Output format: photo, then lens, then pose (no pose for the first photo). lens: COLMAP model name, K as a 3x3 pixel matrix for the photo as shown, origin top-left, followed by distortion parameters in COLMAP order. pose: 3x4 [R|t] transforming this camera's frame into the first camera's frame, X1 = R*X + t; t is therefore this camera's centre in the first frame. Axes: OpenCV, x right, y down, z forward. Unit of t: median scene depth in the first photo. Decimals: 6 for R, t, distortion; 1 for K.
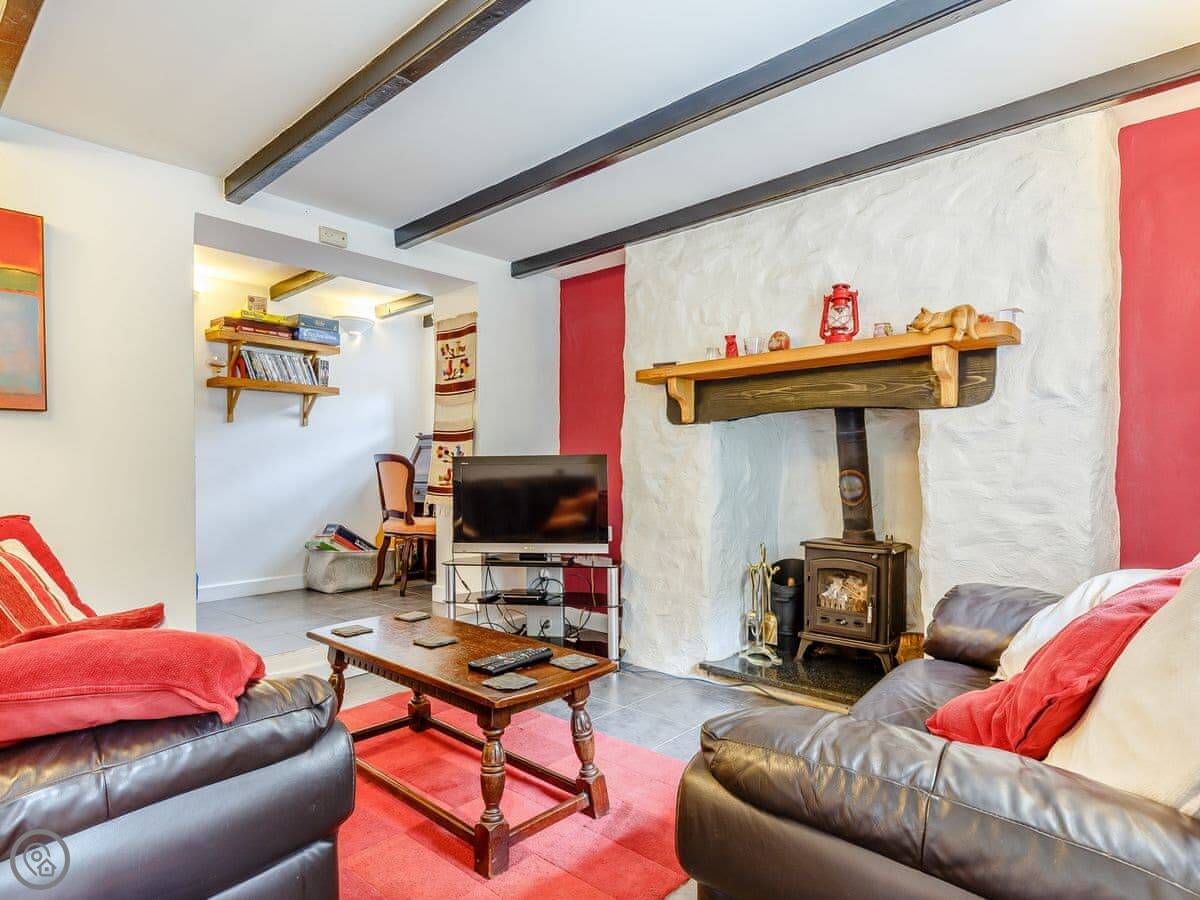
lens RADIAL K [[673.7, 0, 604.0], [0, 673.7, 473.4], [0, 0, 1]] dist [0.003845, -0.004749]
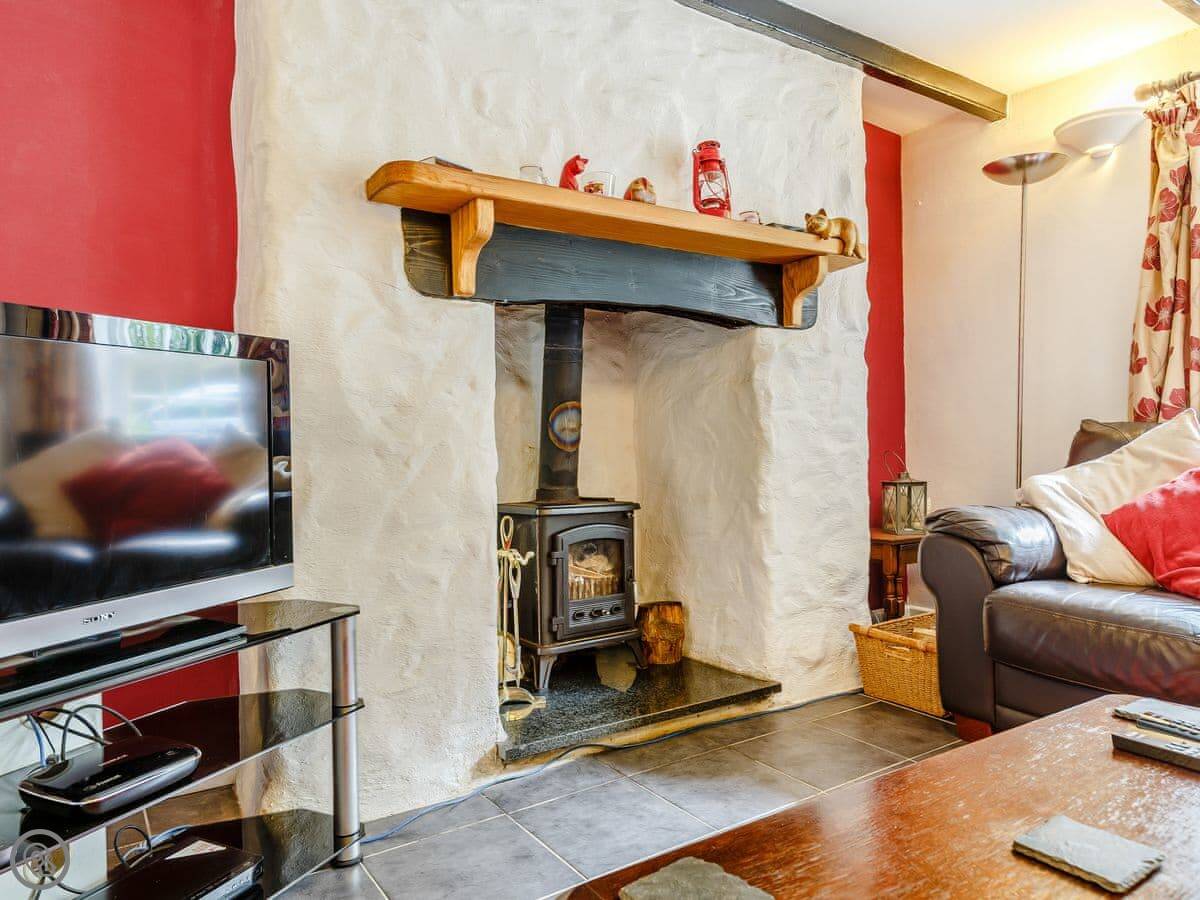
lens RADIAL K [[799.7, 0, 597.3], [0, 799.7, 449.3], [0, 0, 1]] dist [0.003101, -0.008942]
pose [[0.252559, -0.011822, 0.967509, -0.458651], [0.016059, 0.999839, 0.008025, 0.040192], [-0.967448, 0.013511, 0.252708, 0.779176]]
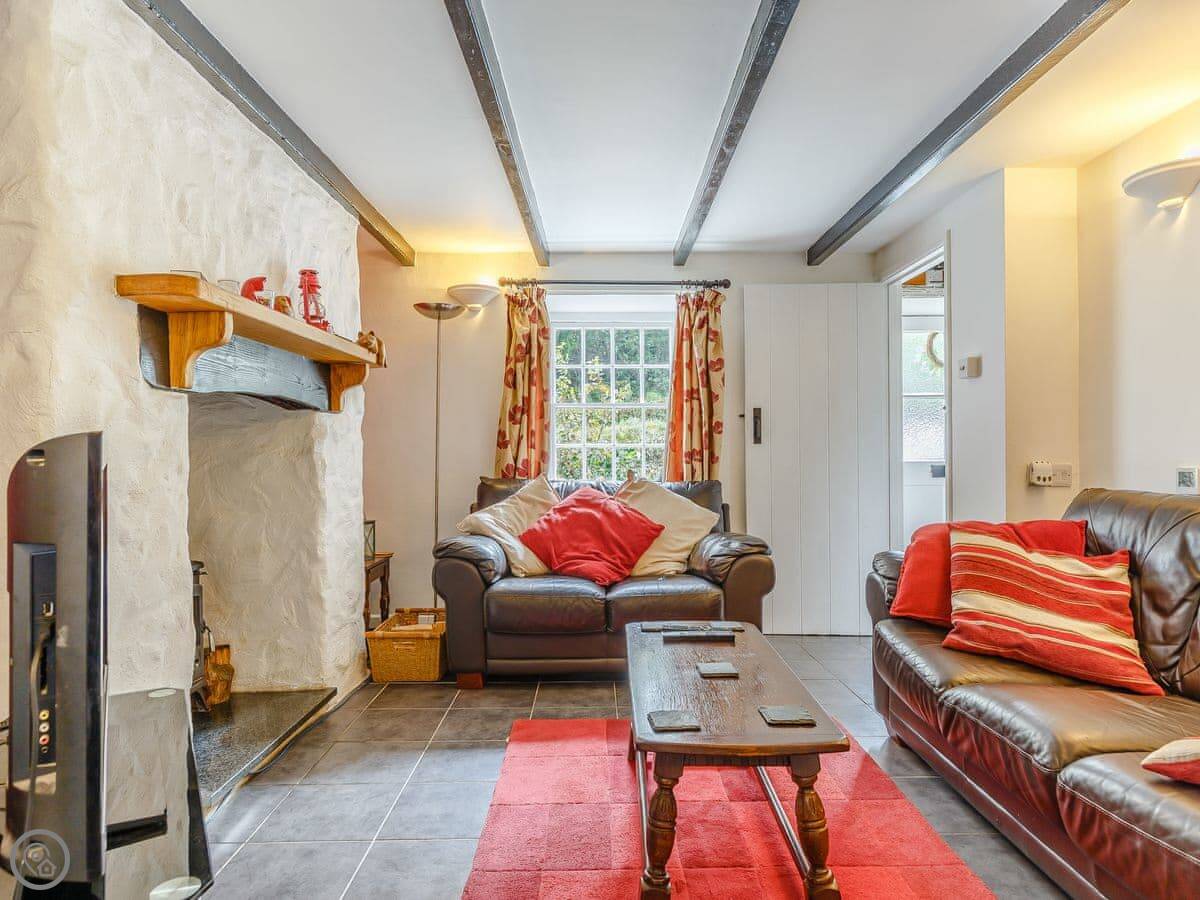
lens RADIAL K [[754.5, 0, 590.2], [0, 754.5, 444.6], [0, 0, 1]] dist [0.000645, -0.001021]
pose [[-0.669622, 0.013624, 0.742577, -0.590276], [0.015159, 0.999874, -0.004675, -0.021474], [-0.742547, 0.008127, -0.669744, 1.213528]]
